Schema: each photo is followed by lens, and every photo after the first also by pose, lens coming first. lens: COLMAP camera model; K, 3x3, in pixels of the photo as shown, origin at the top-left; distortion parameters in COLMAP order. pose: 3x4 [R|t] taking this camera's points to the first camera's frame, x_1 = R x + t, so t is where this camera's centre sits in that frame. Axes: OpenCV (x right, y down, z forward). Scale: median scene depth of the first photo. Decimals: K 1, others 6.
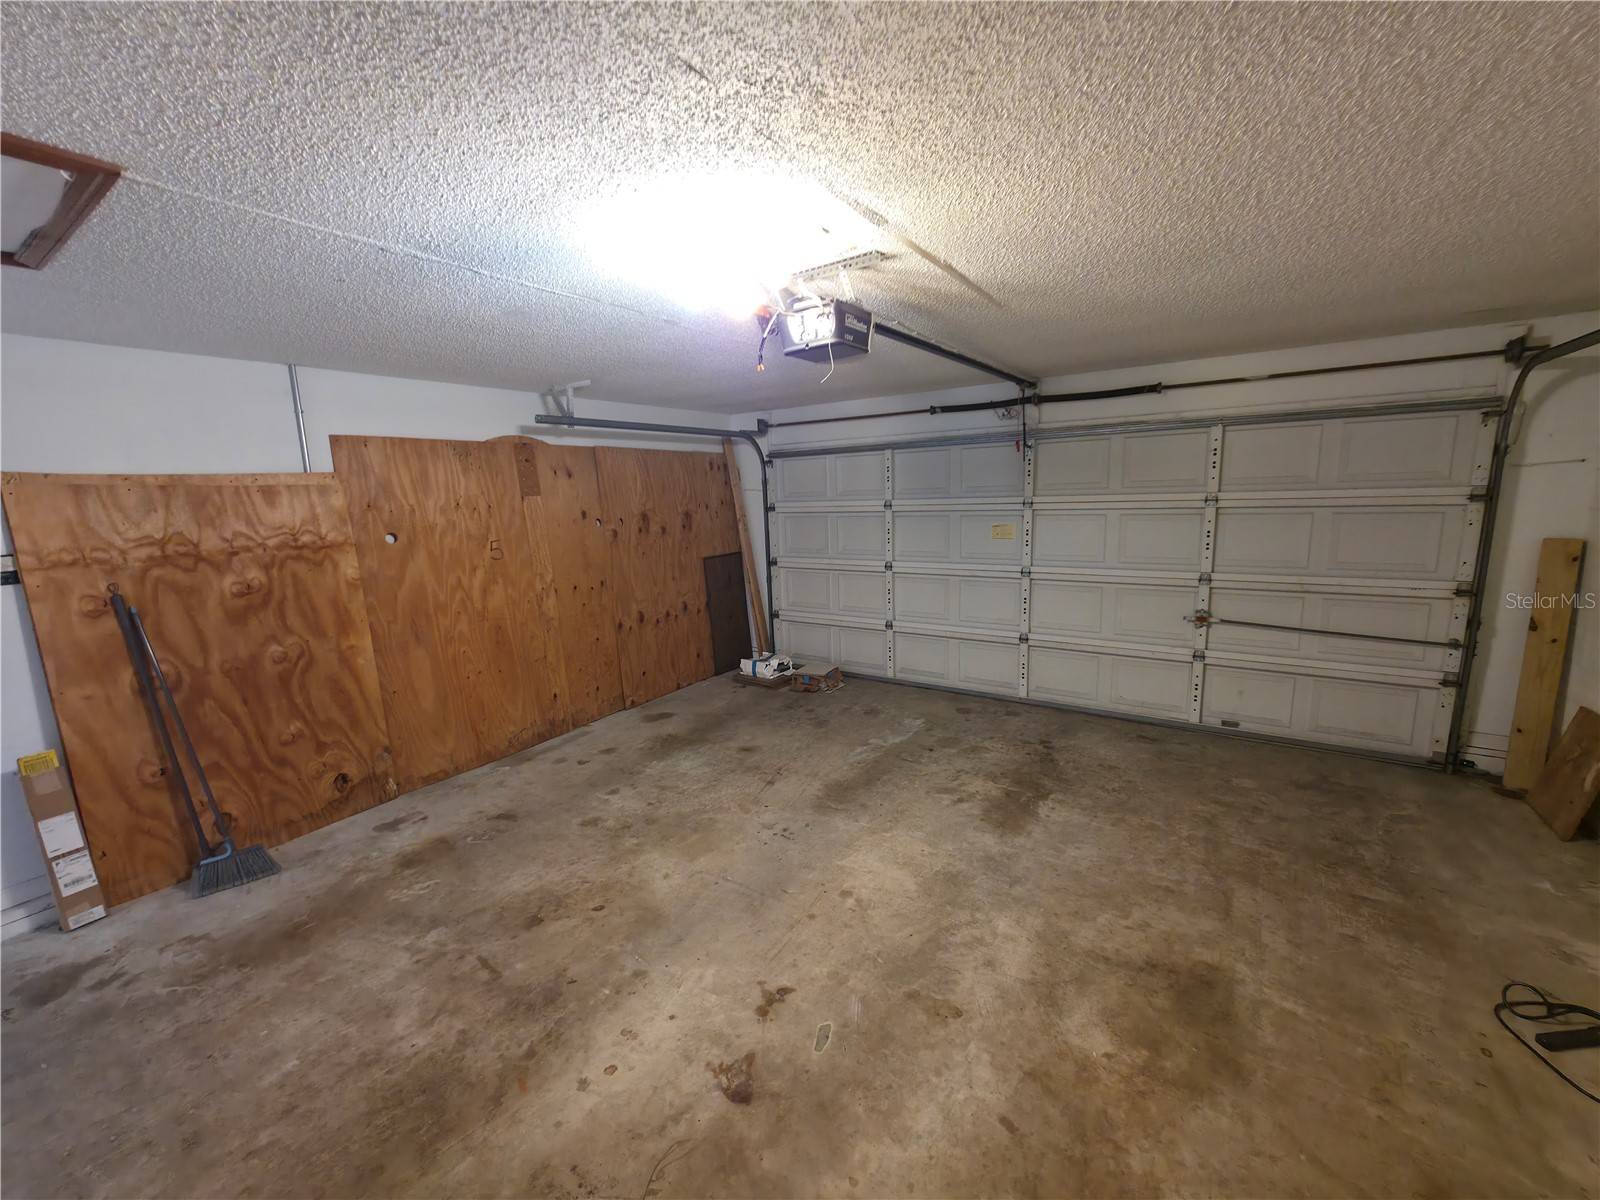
lens RADIAL K [[636.8, 0, 796.6], [0, 636.8, 600.5], [0, 0, 1]] dist [-0.000564, 0.000318]
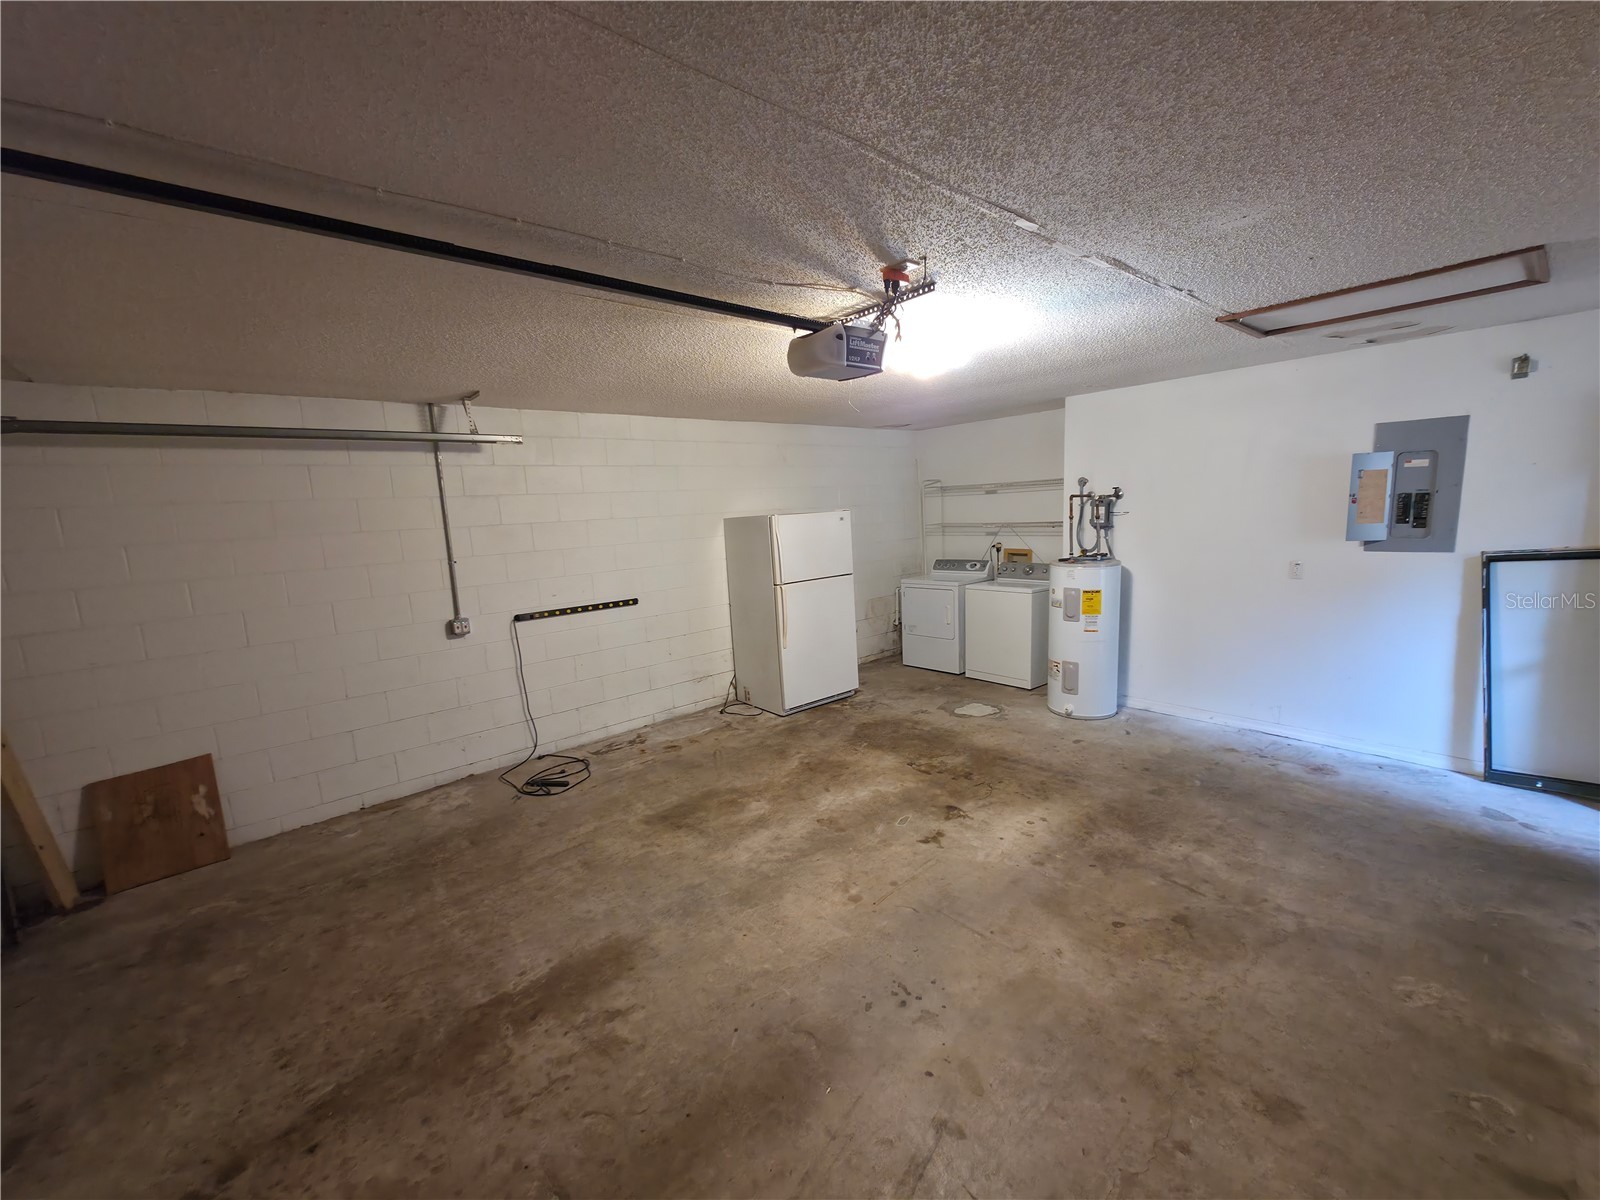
lens RADIAL K [[636.8, 0, 796.6], [0, 636.8, 600.5], [0, 0, 1]] dist [-0.000564, 0.000318]
pose [[-0.958156, 0.040745, 0.283331, -0.150575], [0.129144, 0.944885, 0.300855, -0.328139], [-0.255457, 0.324857, -0.910610, 1.925051]]
